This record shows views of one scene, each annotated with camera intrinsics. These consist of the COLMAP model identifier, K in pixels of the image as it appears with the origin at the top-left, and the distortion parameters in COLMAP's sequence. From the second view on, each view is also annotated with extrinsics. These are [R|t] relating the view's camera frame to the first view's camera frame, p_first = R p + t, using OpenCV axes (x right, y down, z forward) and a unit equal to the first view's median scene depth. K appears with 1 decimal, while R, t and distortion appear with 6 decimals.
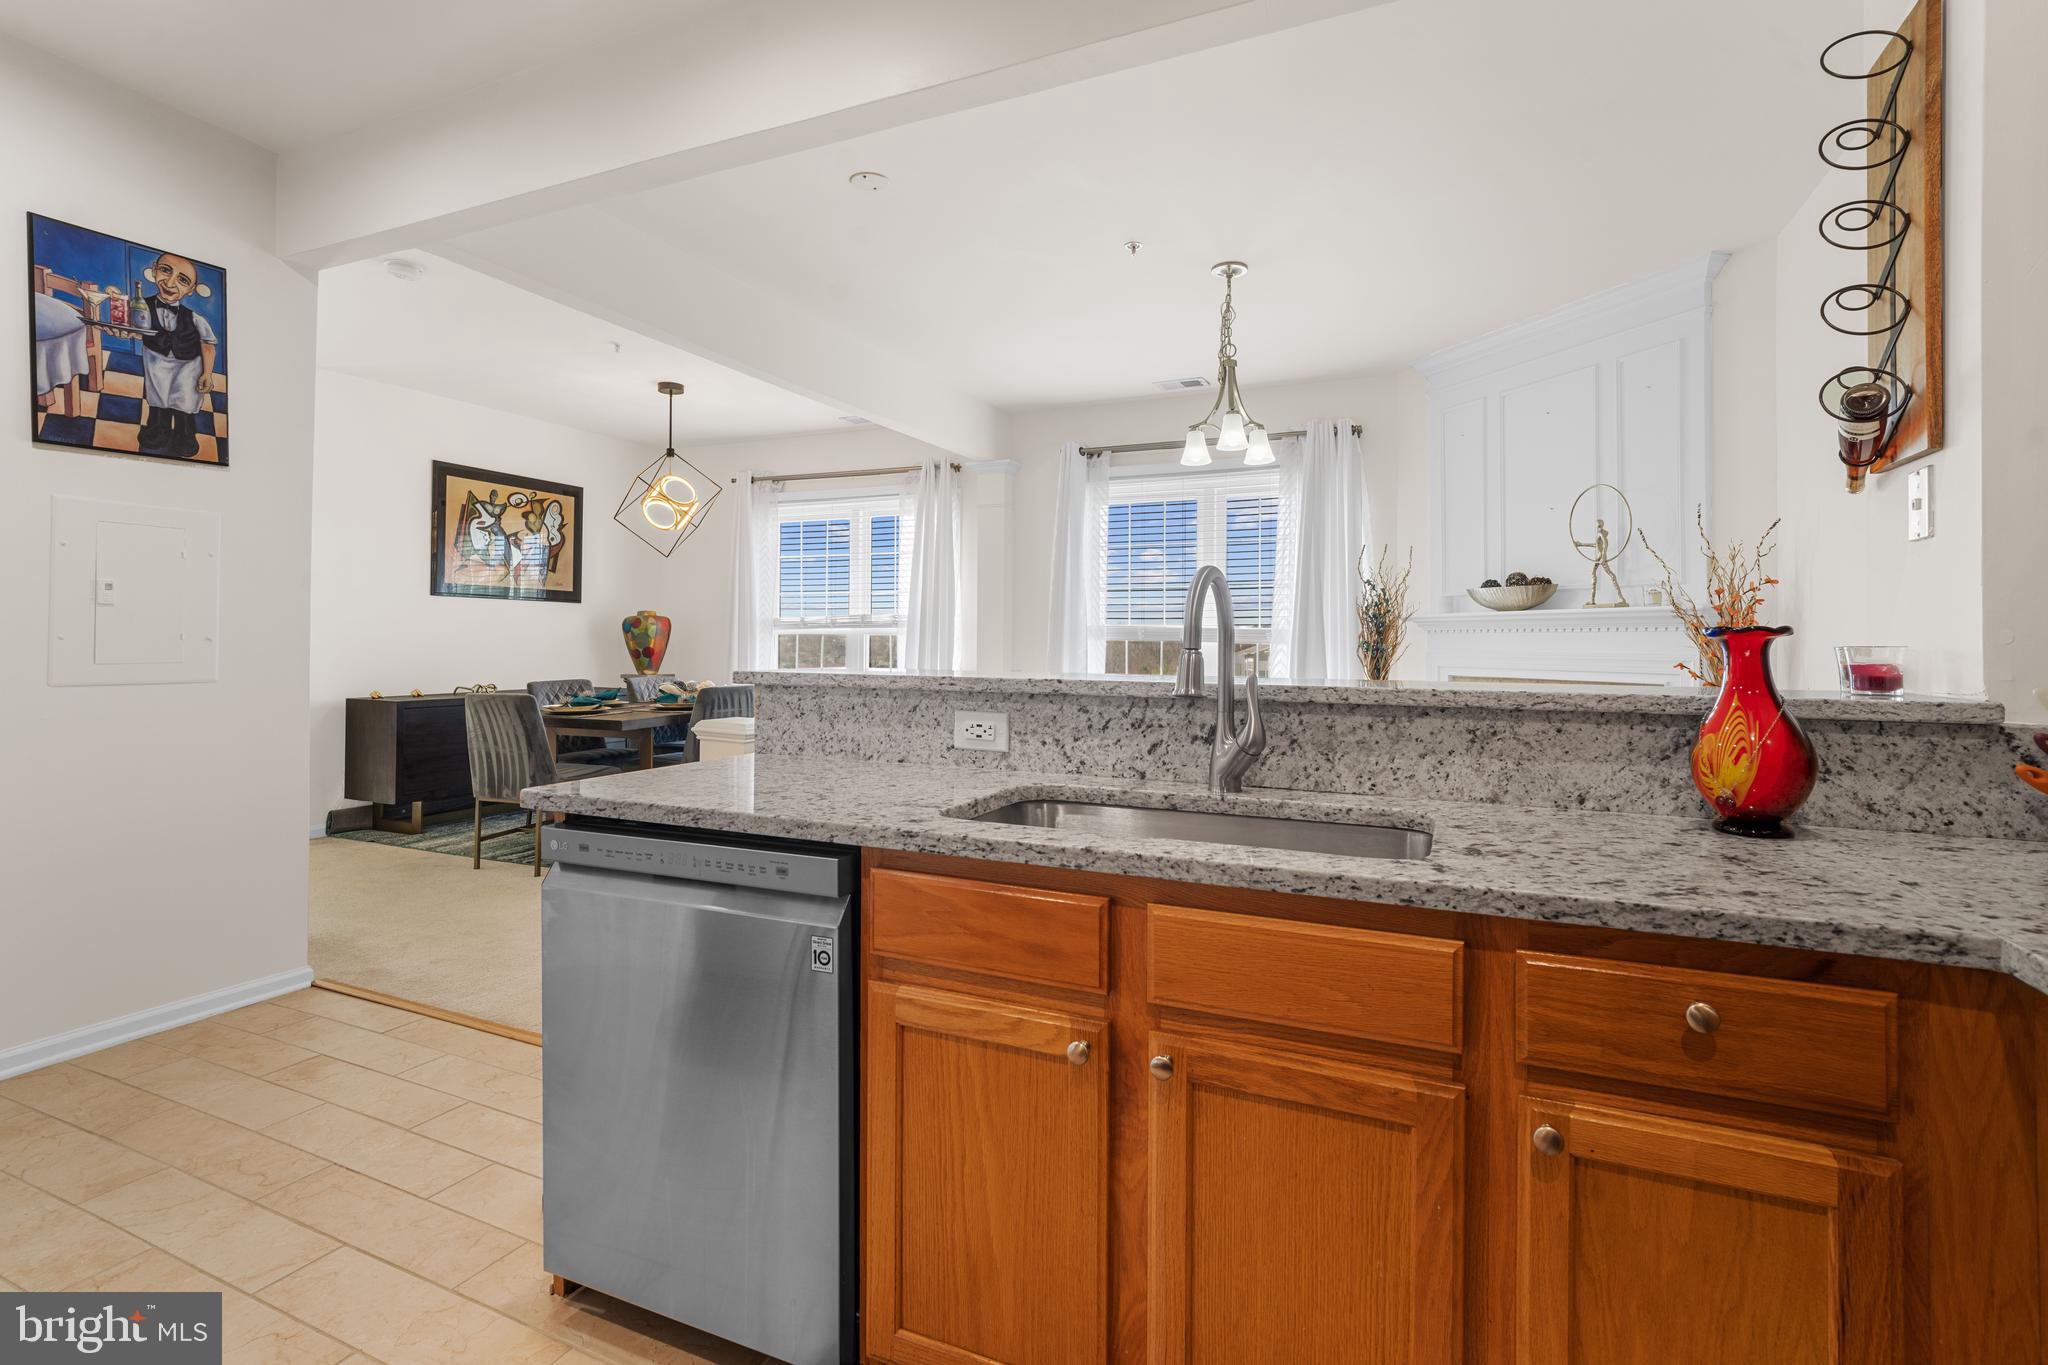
lens RADIAL K [[964.0, 0, 1026.5], [0, 964.0, 636.9], [0, 0, 1]] dist [-0.022467, 0.011659]
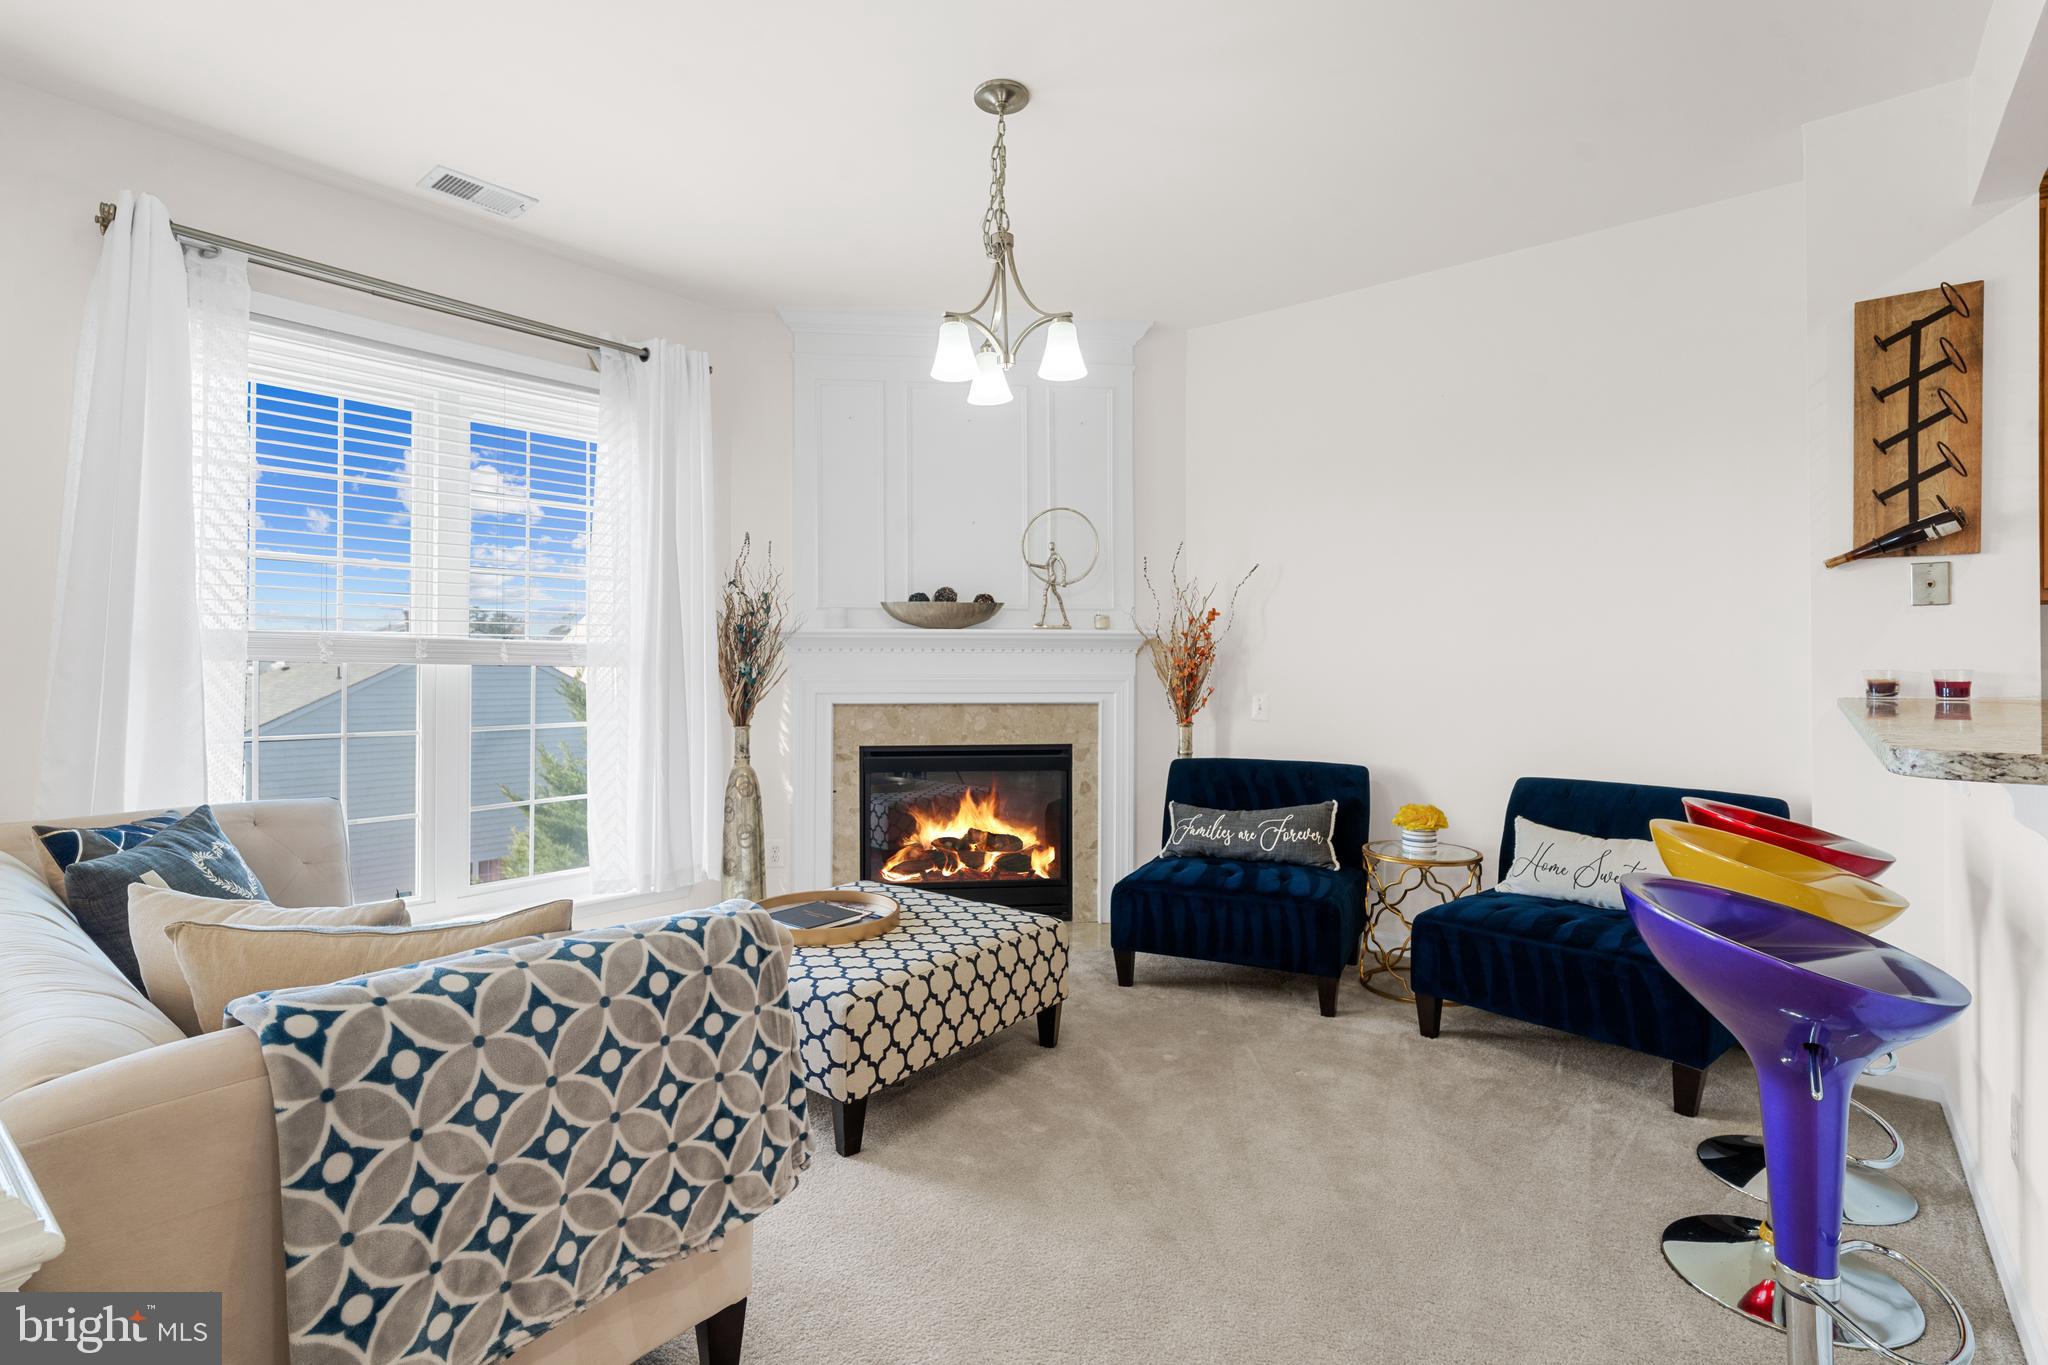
lens RADIAL K [[964.0, 0, 1031.7], [0, 964.0, 662.0], [0, 0, 1]] dist [-0.022467, 0.011659]
pose [[0.255275, -0.002443, 0.966865, -0.249891], [-0.004254, 0.999984, 0.003650, -0.000188], [-0.966859, -0.005045, 0.255260, 0.492351]]
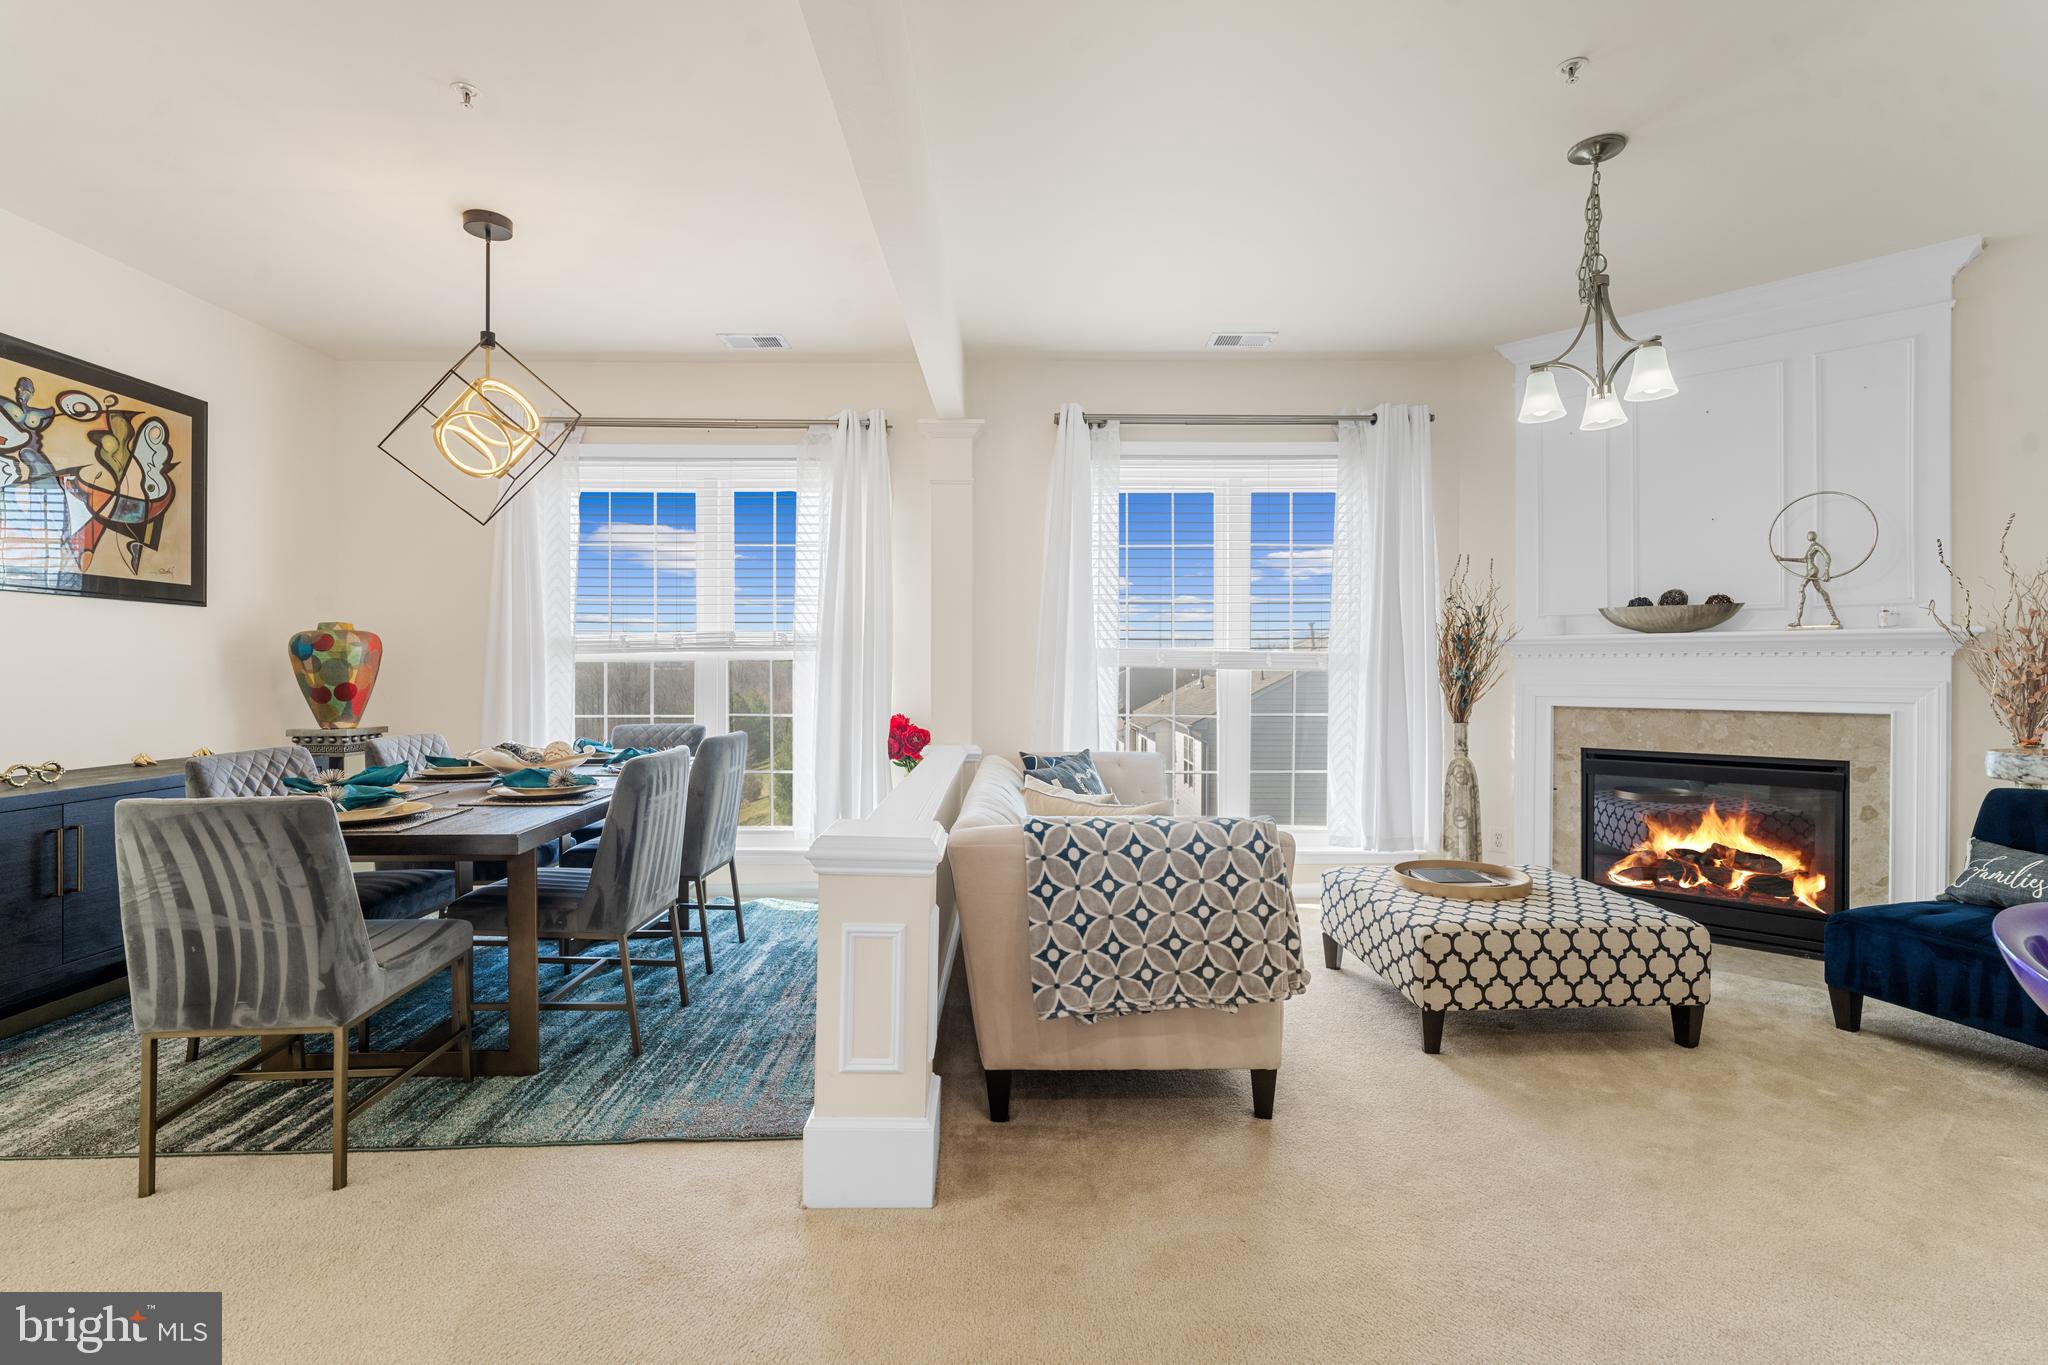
lens RADIAL K [[964.0, 0, 1030.6], [0, 964.0, 672.5], [0, 0, 1]] dist [-0.022467, 0.011659]
pose [[0.909288, -0.007204, 0.416104, -0.282959], [0.002645, 0.999930, 0.011531, -0.002101], [-0.416158, -0.009384, 0.909244, 0.317722]]
